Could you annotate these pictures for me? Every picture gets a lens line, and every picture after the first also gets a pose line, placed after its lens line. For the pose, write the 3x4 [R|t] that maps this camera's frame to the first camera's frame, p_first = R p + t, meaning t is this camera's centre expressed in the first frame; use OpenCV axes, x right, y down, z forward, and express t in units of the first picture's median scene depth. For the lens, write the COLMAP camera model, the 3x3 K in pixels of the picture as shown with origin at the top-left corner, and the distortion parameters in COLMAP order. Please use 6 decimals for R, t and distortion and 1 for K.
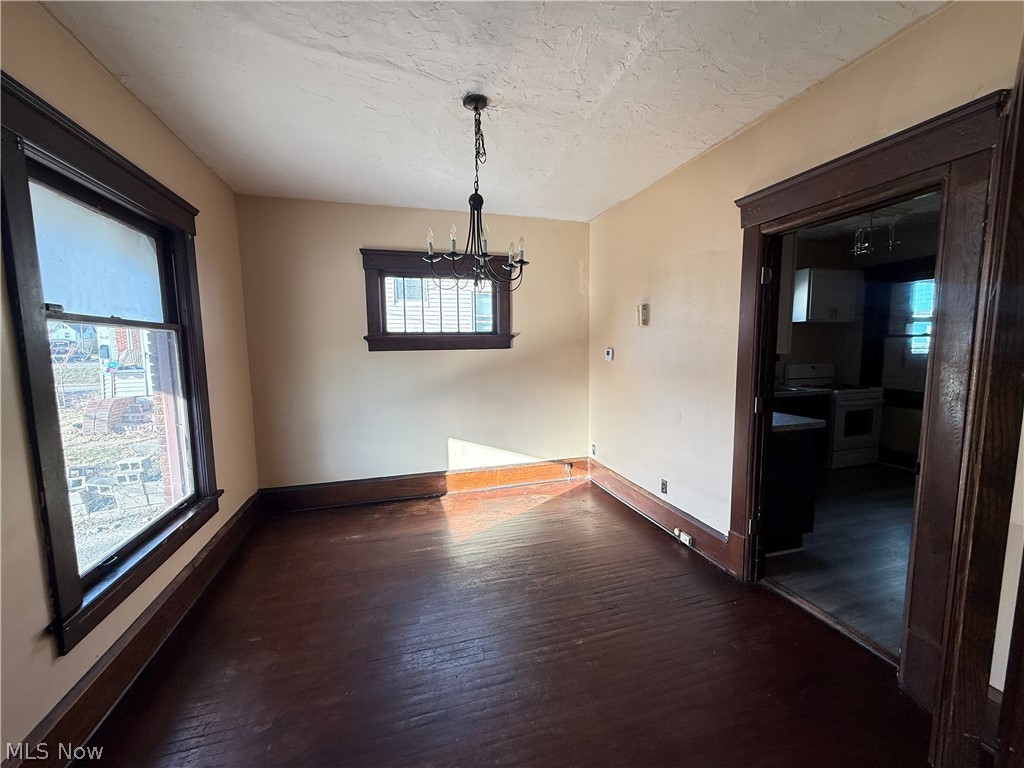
lens RADIAL K [[411.3, 0, 512.7], [0, 411.3, 385.9], [0, 0, 1]] dist [-0.000250, -0.000053]
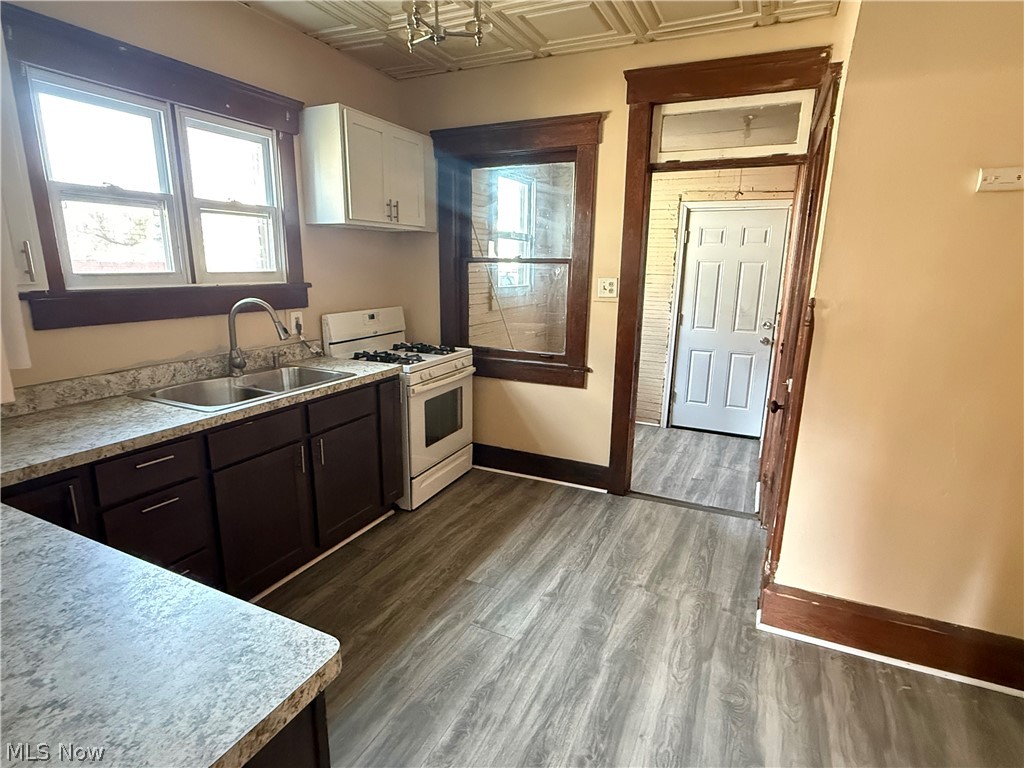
lens RADIAL K [[540.0, 0, 512.9], [0, 540.0, 385.0], [0, 0, 1]] dist [0.000465, 0.002146]
pose [[0.669621, -0.143162, 0.728774, 0.361368], [0.050688, 0.987767, 0.147466, -0.054613], [-0.740971, -0.061807, 0.668687, 0.427963]]
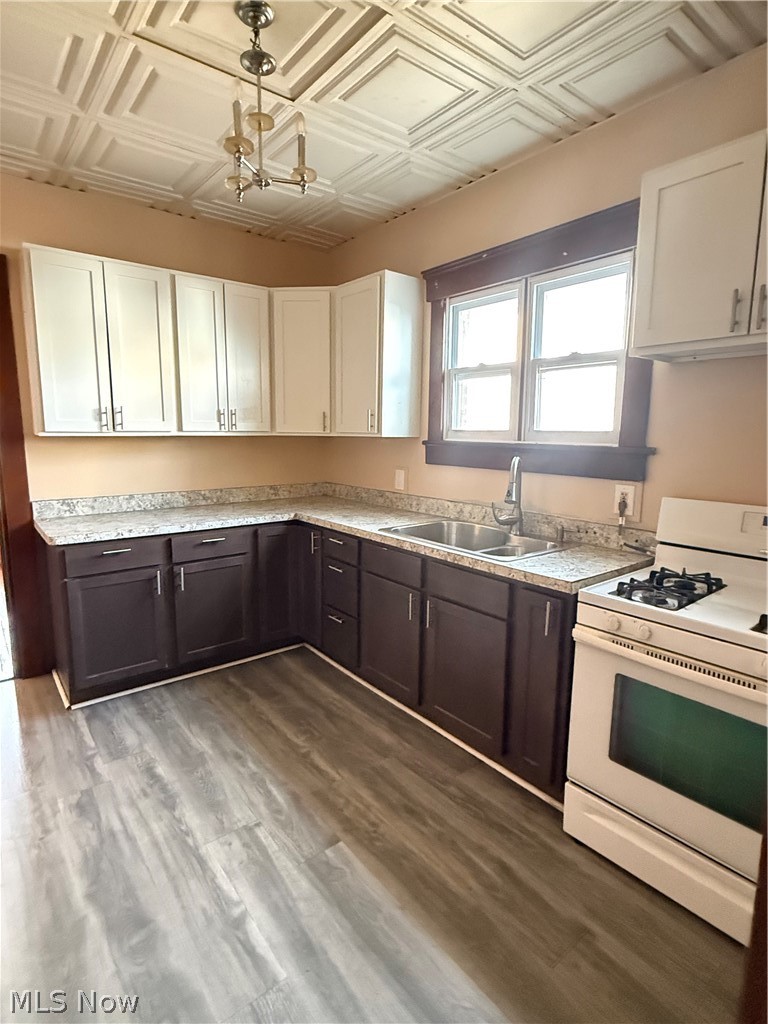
lens RADIAL K [[540.0, 0, 382.6], [0, 540.0, 513.8], [0, 0, 1]] dist [0.000465, 0.002146]
pose [[0.362411, 0.158152, -0.918502, 1.031553], [-0.104816, 0.986162, 0.128445, -0.072644], [0.926106, 0.049724, 0.373973, 0.682033]]
